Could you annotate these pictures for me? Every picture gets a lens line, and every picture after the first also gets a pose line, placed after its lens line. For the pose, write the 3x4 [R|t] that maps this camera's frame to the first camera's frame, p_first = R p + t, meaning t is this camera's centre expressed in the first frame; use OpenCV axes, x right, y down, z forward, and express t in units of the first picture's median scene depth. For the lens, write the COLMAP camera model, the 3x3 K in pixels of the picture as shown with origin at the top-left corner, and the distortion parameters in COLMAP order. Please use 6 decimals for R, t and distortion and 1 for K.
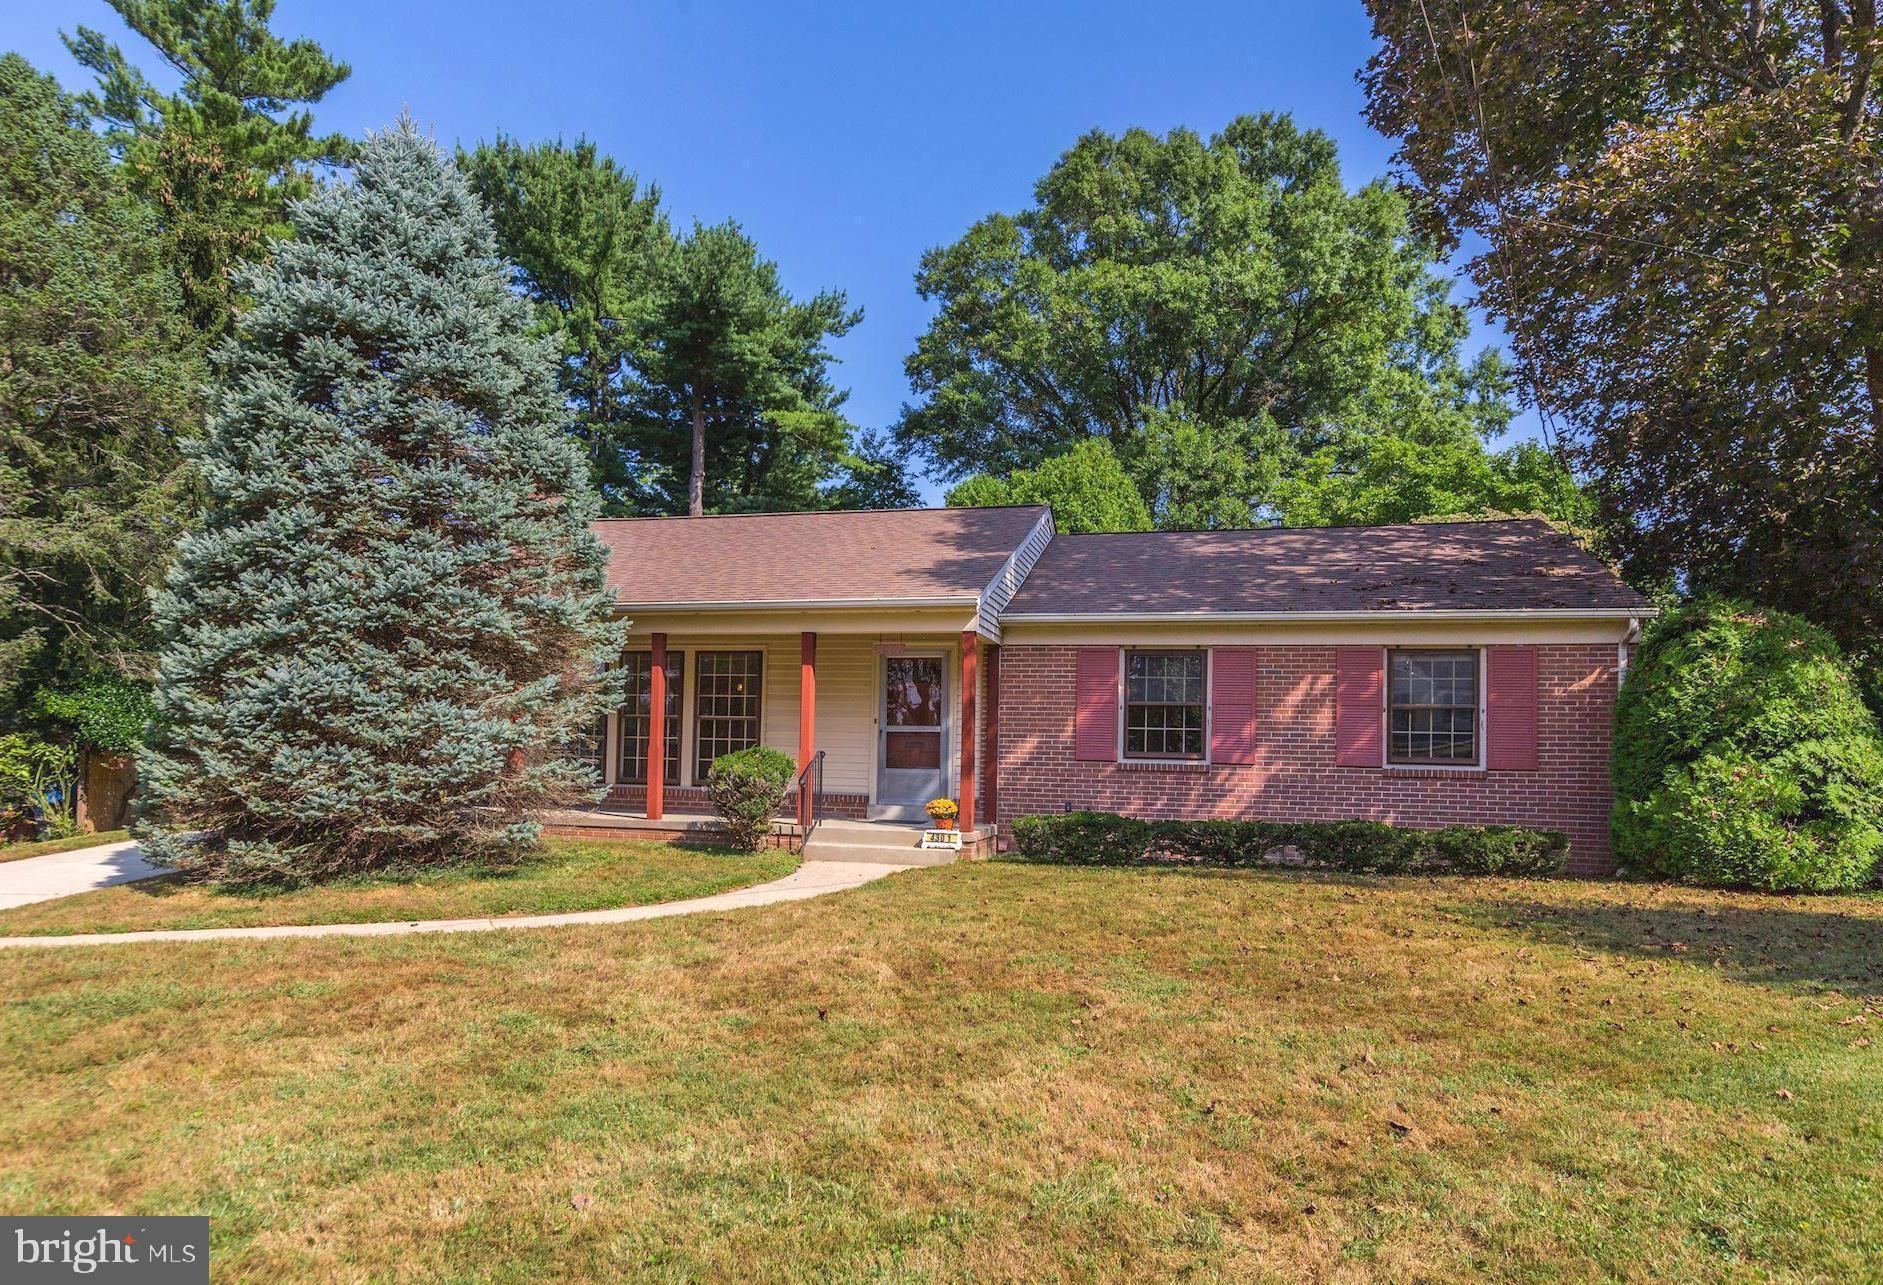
lens RADIAL K [[1179.8, 0, 930.3], [0, 1179.8, 718.4], [0, 0, 1]] dist [0.000515, 0.001314]
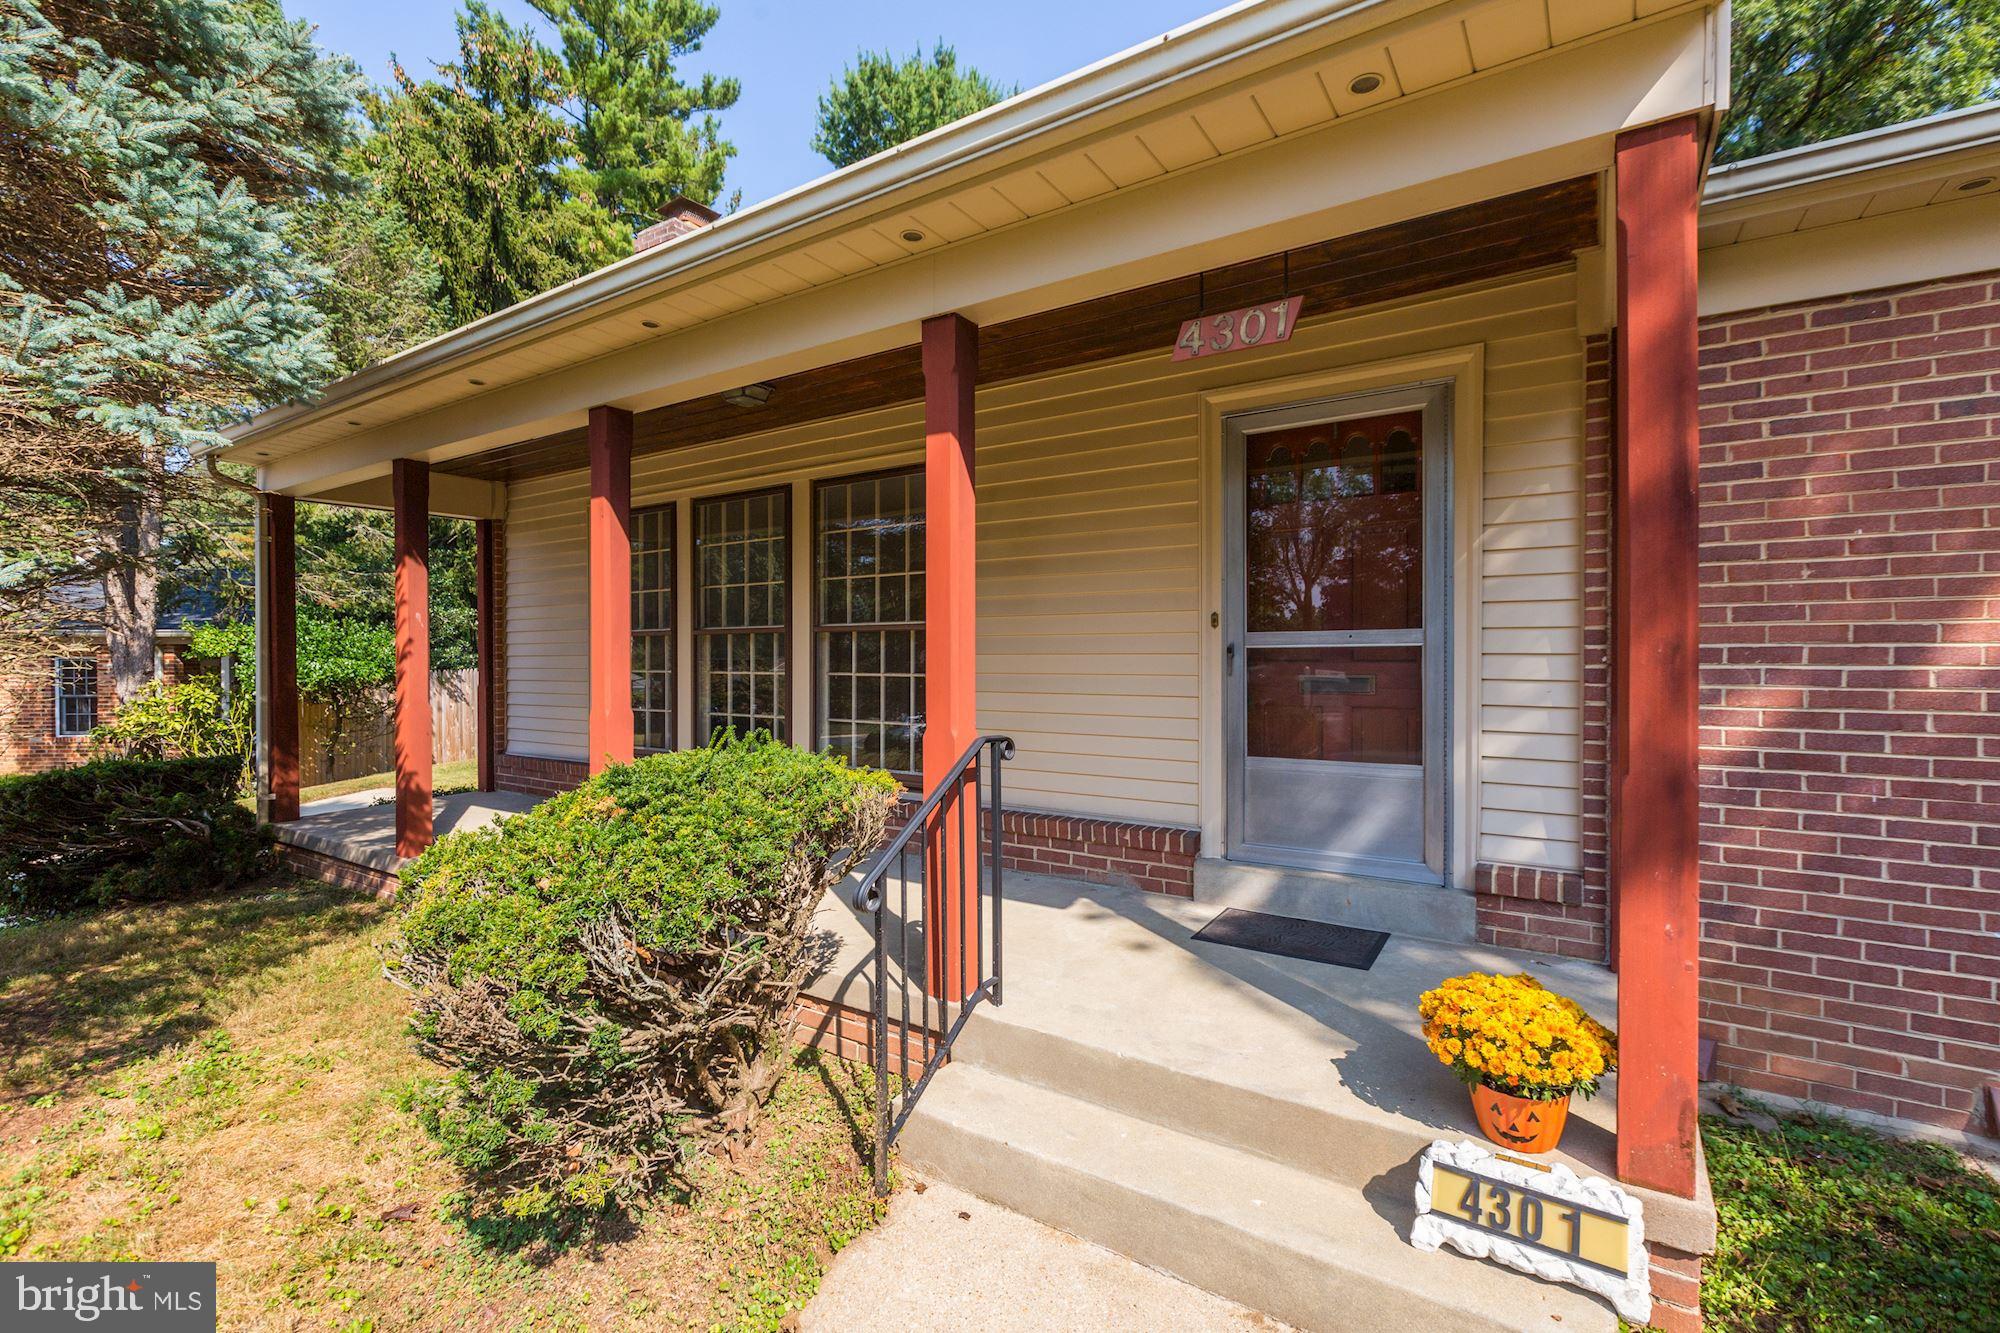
lens RADIAL K [[894.9, 0, 1003.7], [0, 894.9, 648.0], [0, 0, 1]] dist [0.001313, 0.000014]
pose [[0.942095, -0.029521, -0.334044, -0.018362], [0.039673, 0.998934, 0.023609, 0.001943], [0.332991, -0.035494, 0.942262, 0.794579]]
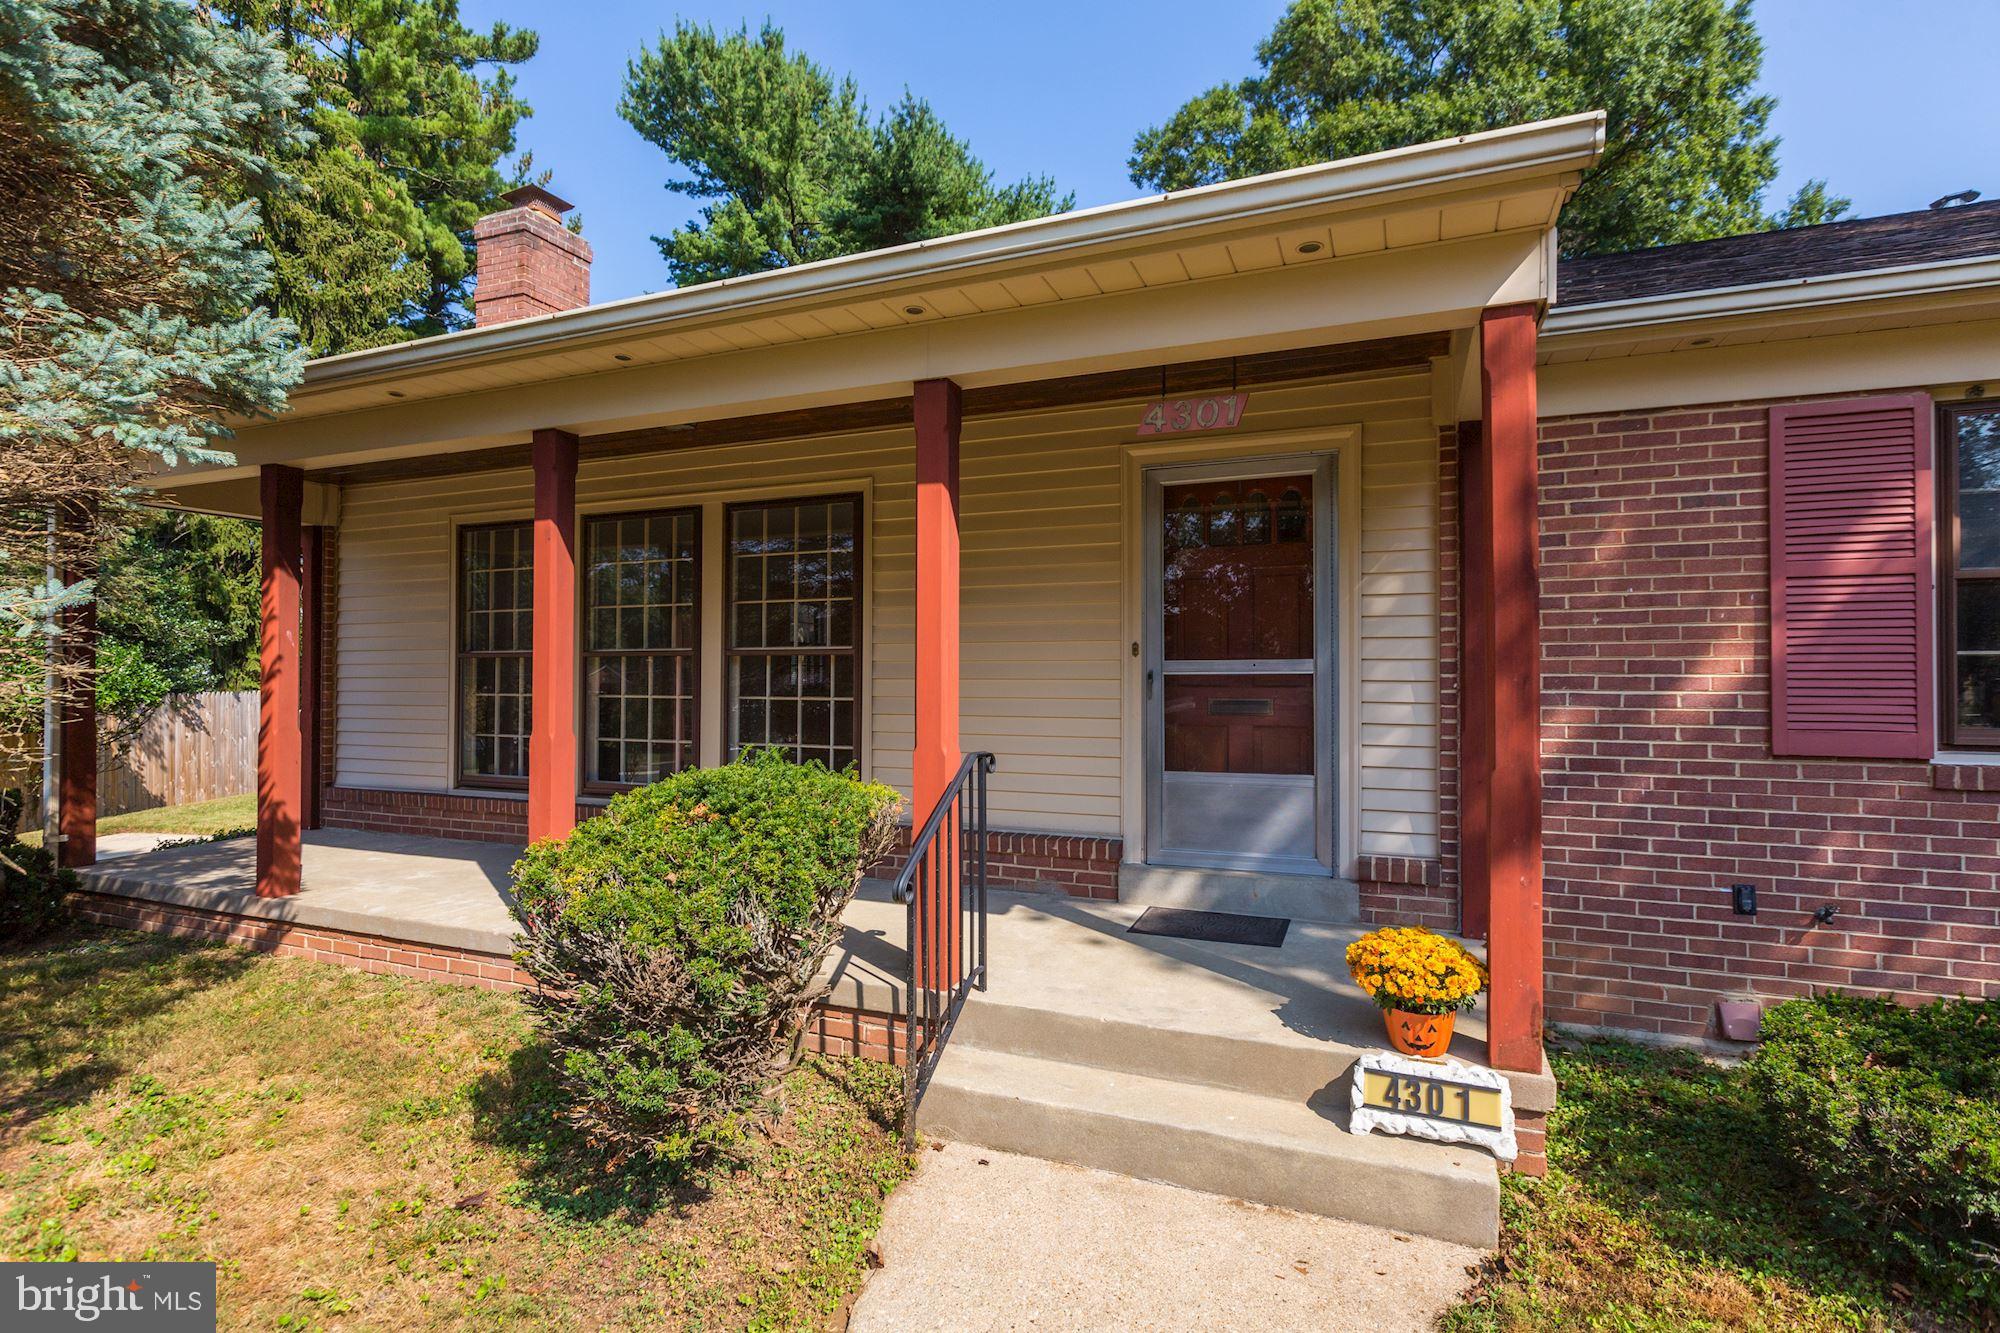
lens RADIAL K [[970.7, 0, 997.1], [0, 970.7, 644.2], [0, 0, 1]] dist [-0.002012, -0.001422]
pose [[0.989018, -0.027392, -0.145232, -0.049139], [0.028144, 0.999599, 0.003127, -0.001908], [0.145088, -0.007180, 0.989393, 0.735457]]
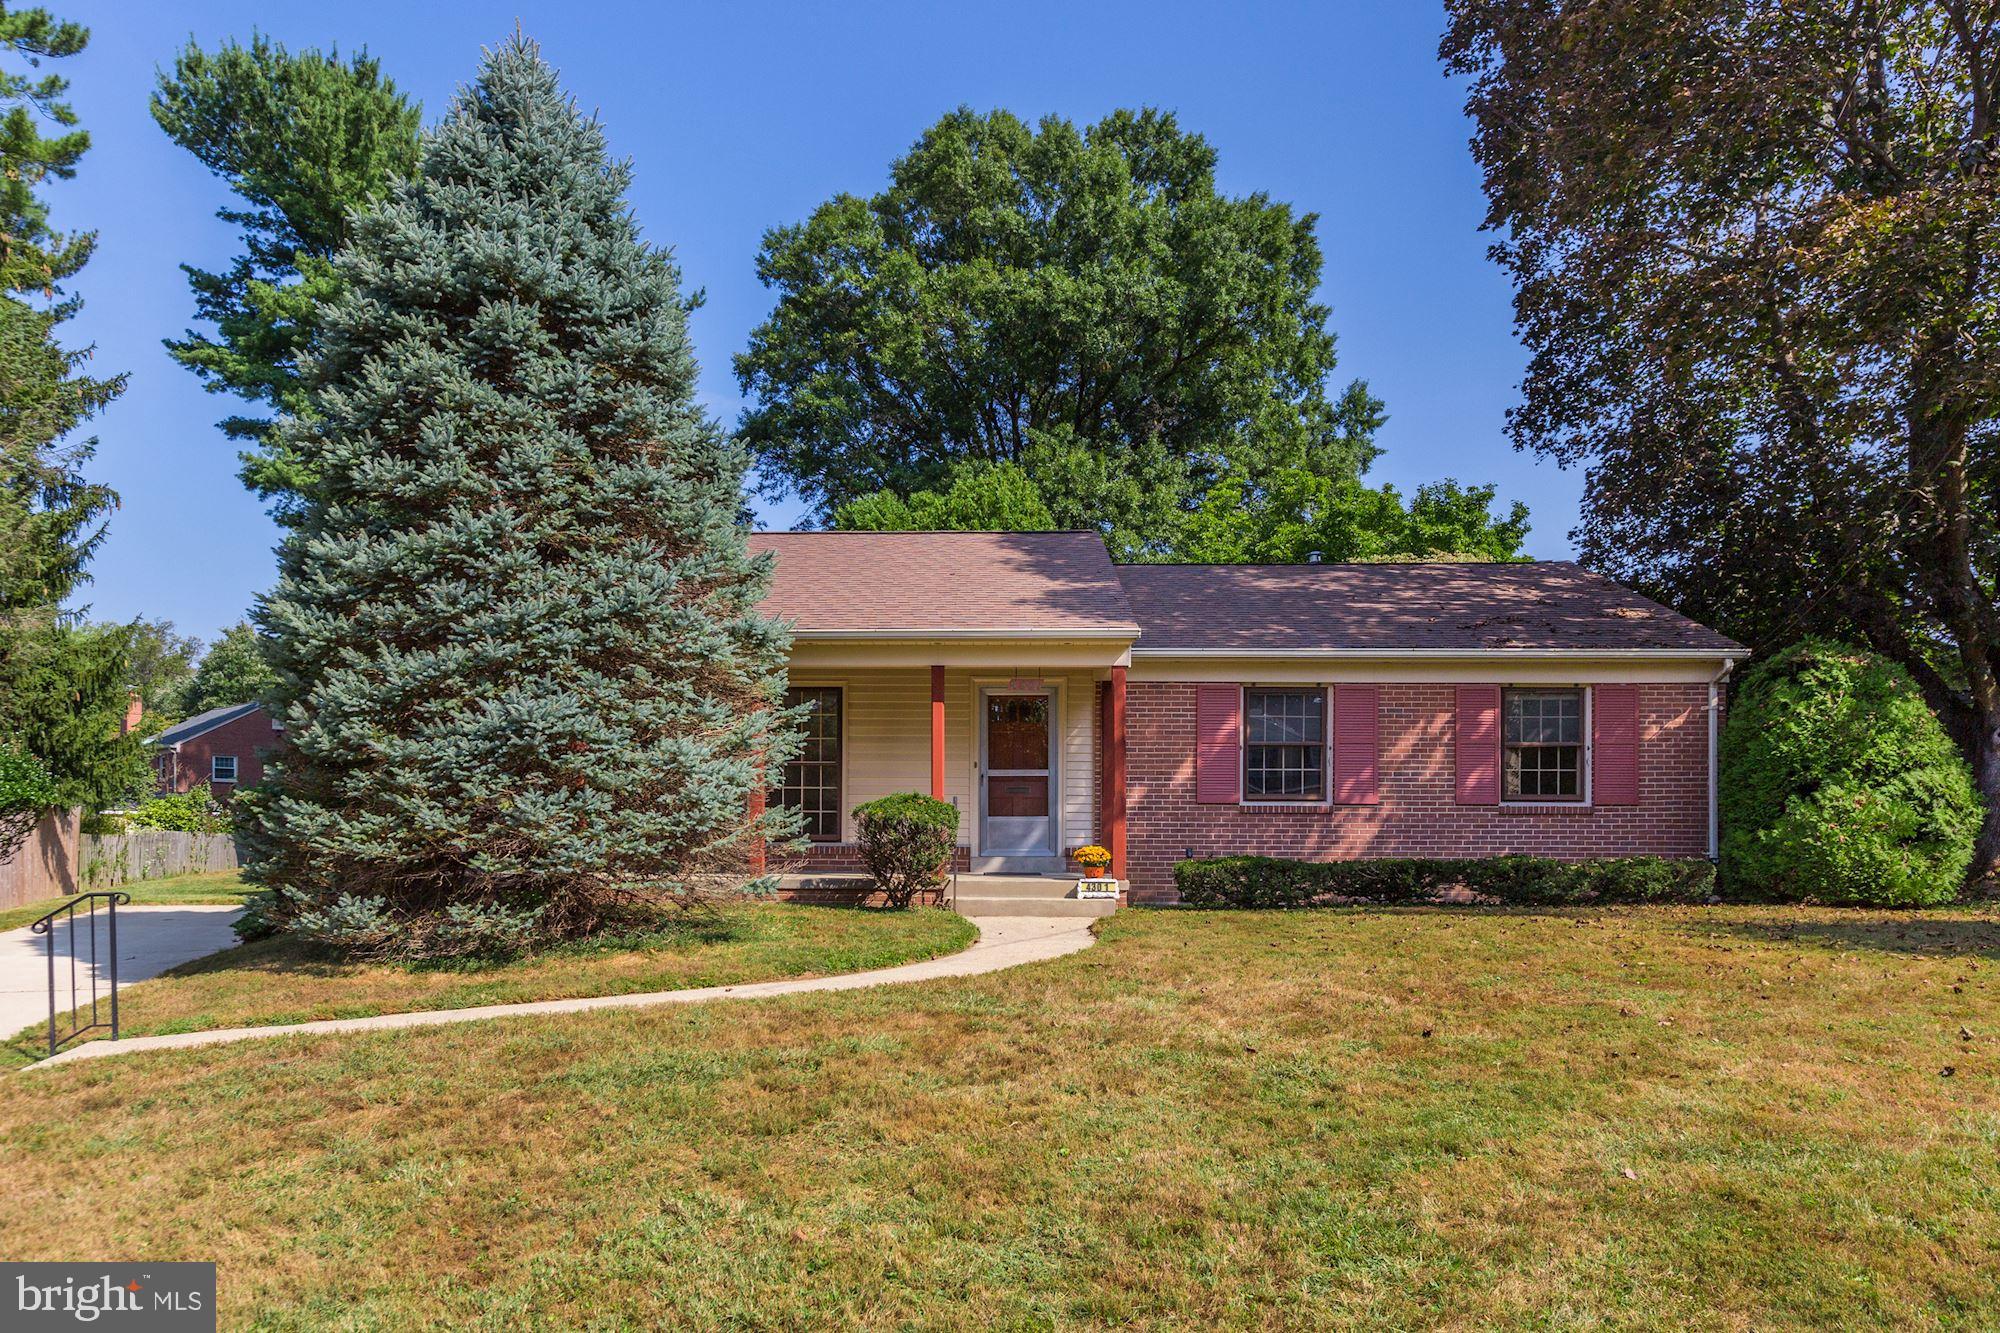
lens RADIAL K [[1338.3, 0, 976.1], [0, 1338.3, 827.9], [0, 0, 1]] dist [0.001971, -0.000739]
pose [[0.971291, -0.019859, 0.237062, -0.319619], [0.010553, 0.999125, 0.040462, 0.009997], [-0.237658, -0.036799, 0.970651, -0.007628]]
